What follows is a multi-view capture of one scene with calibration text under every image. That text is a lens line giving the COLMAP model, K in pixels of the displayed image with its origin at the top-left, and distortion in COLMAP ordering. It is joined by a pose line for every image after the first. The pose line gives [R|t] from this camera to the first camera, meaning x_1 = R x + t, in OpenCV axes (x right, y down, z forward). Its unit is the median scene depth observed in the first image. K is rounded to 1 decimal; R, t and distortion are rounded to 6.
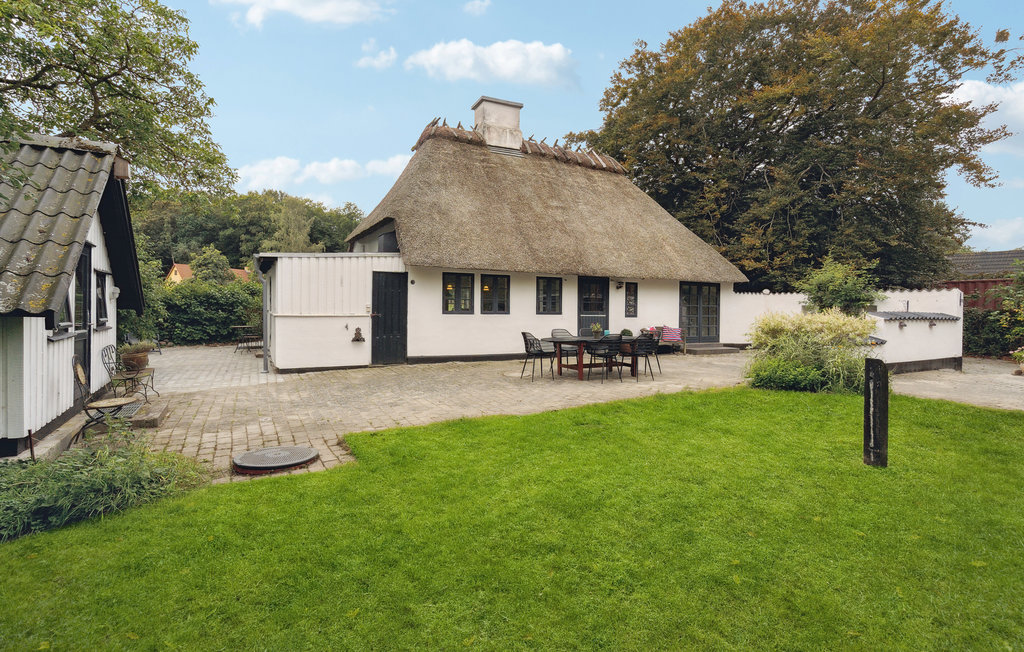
lens RADIAL K [[503.8, 0, 512.0], [0, 503.8, 326.0], [0, 0, 1]] dist [0.003768, 0.001819]
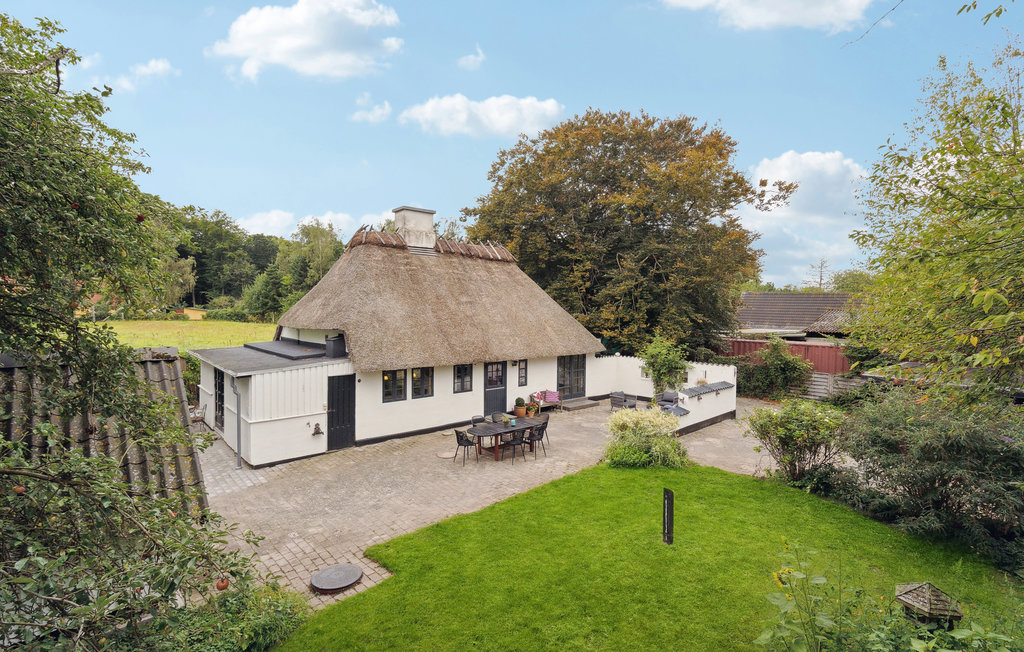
lens RADIAL K [[496.5, 0, 512.0], [0, 496.5, 326.0], [0, 0, 1]] dist [-0.002024, 0.000082]
pose [[0.967109, -0.007496, 0.254253, -0.116056], [0.001856, 0.999747, 0.022416, -0.203217], [-0.254356, -0.021207, 0.966878, -0.230152]]
